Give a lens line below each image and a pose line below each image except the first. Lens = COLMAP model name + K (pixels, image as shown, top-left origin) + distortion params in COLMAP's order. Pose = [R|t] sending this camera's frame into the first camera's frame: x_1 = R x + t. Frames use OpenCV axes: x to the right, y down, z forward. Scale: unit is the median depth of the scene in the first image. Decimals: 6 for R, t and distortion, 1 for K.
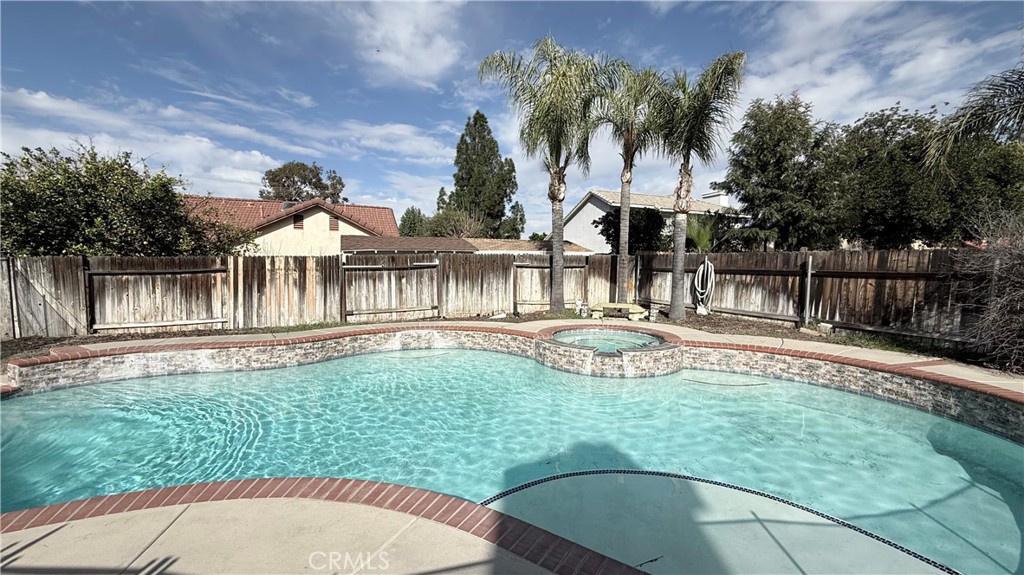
lens RADIAL K [[409.1, 0, 511.7], [0, 409.1, 289.5], [0, 0, 1]] dist [0.000756, 0.000003]
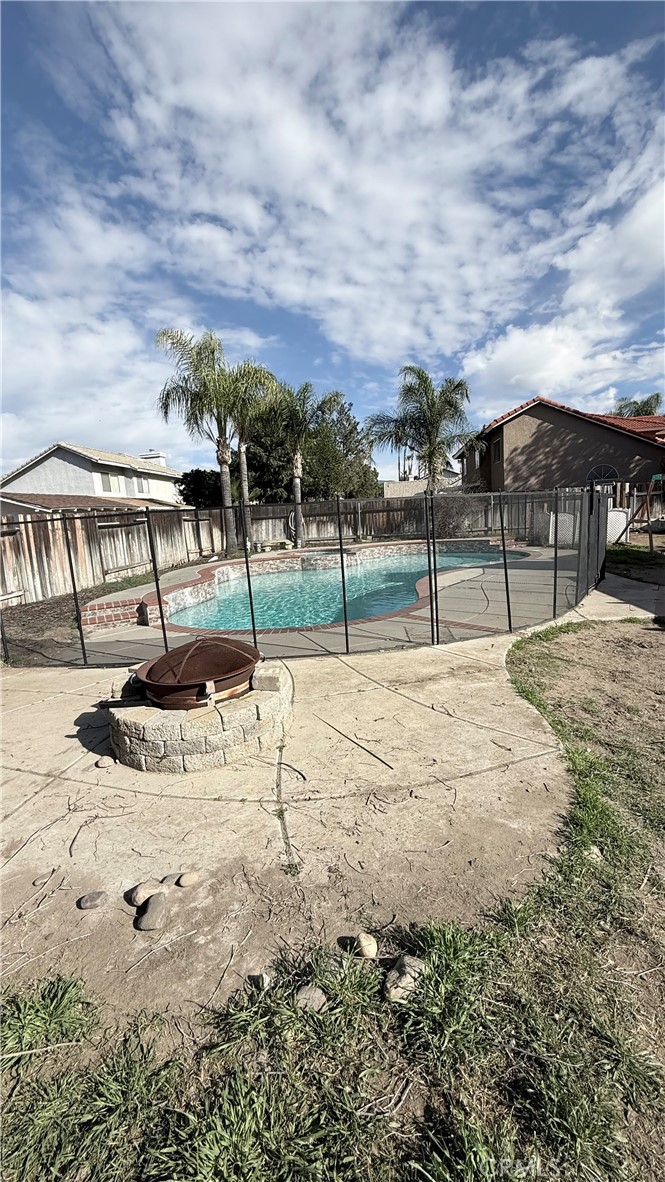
lens RADIAL K [[472.3, 0, 333.8], [0, 472.3, 593.1], [0, 0, 1]] dist [0.000756, 0.000003]
pose [[0.496941, -0.176424, 0.849662, -1.189101], [0.120520, 0.983658, 0.133758, 0.022857], [-0.859375, 0.035931, 0.510082, -0.028156]]
